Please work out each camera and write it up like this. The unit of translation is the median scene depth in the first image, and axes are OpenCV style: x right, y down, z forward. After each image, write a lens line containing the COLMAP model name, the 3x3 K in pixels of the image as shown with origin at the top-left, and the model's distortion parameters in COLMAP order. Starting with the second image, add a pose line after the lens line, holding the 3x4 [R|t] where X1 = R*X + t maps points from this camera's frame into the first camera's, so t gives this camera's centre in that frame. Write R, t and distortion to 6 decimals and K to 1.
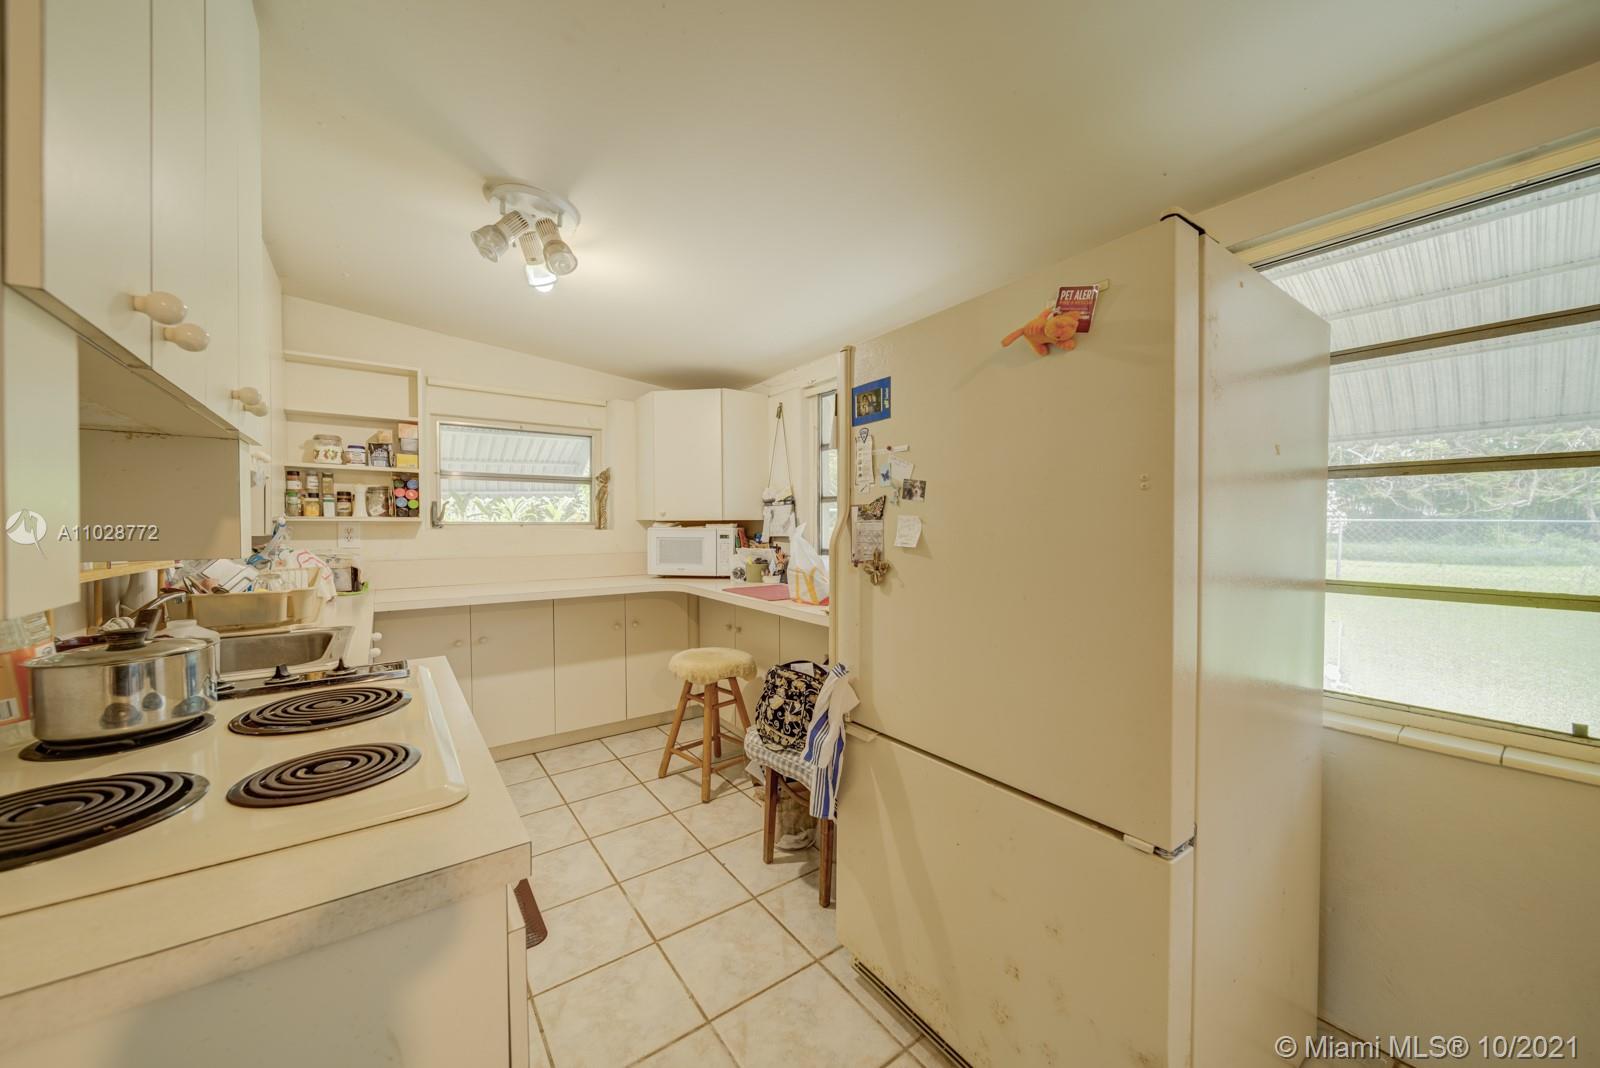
lens RADIAL K [[563.5, 0, 798.7], [0, 563.5, 531.0], [0, 0, 1]] dist [-0.001996, -0.000111]
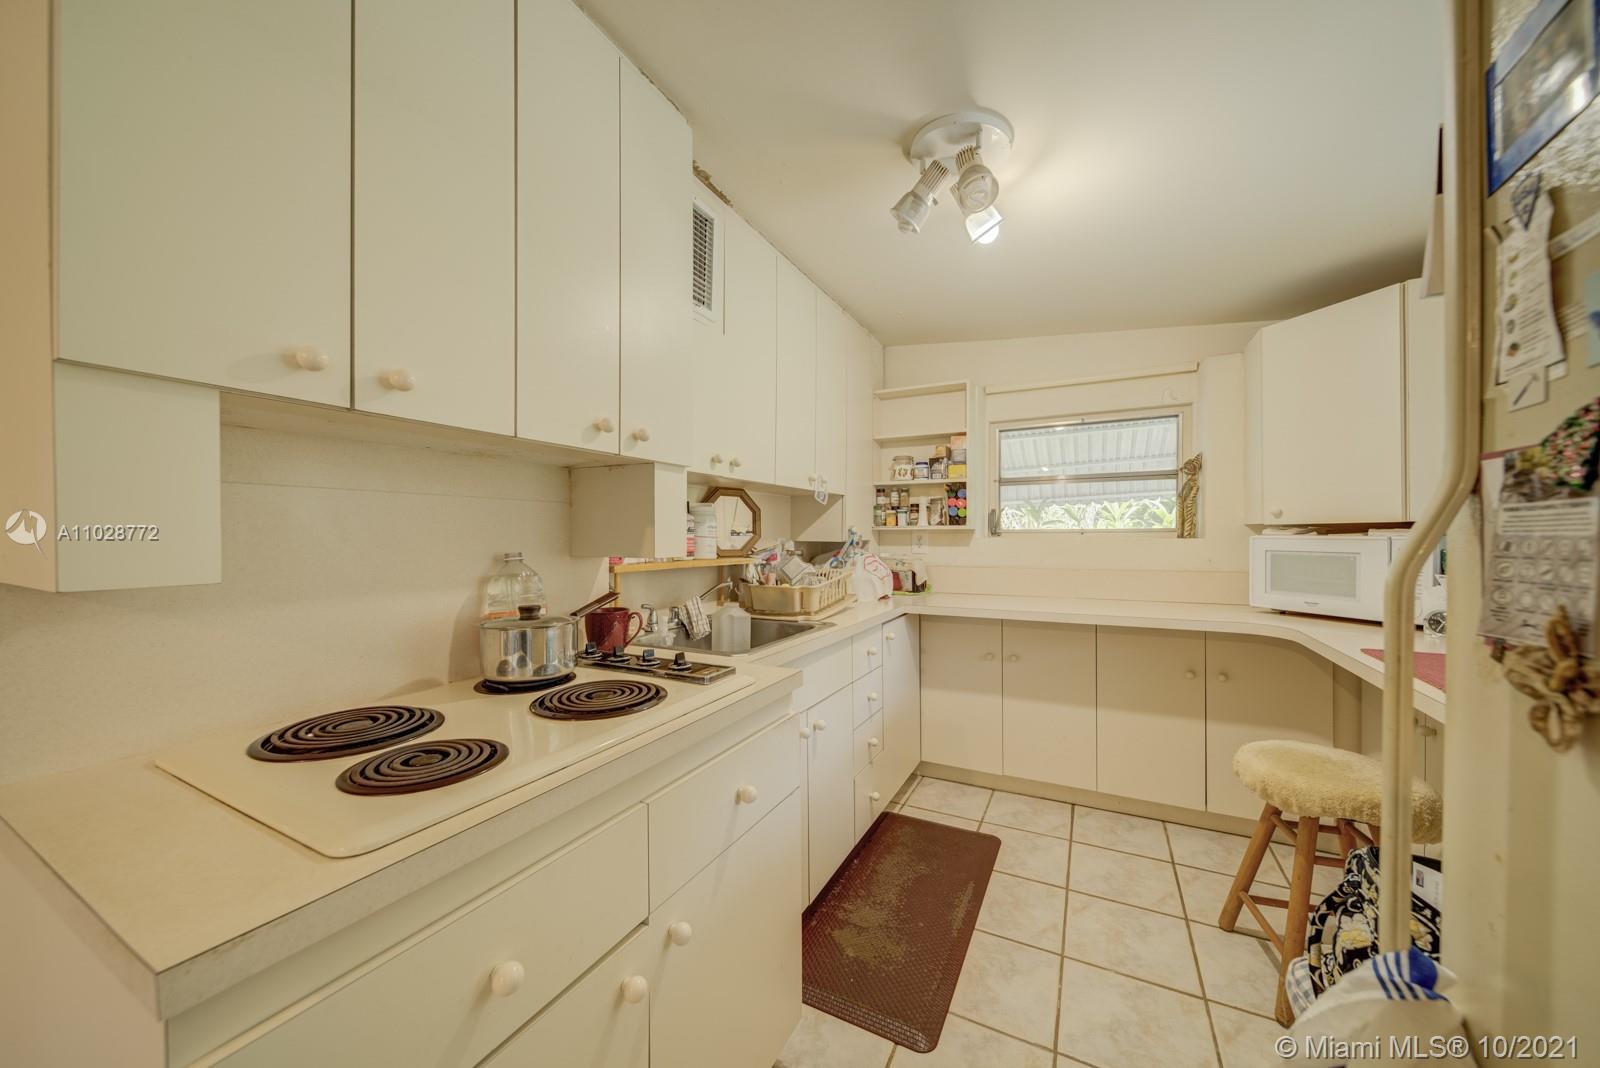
lens RADIAL K [[563.5, 0, 802.3], [0, 563.5, 536.1], [0, 0, 1]] dist [-0.001996, -0.000111]
pose [[0.453920, -0.000146, -0.891042, 0.102417], [-0.006131, 0.999976, -0.003287, 0.000519], [0.891021, 0.006955, 0.453908, 0.278784]]
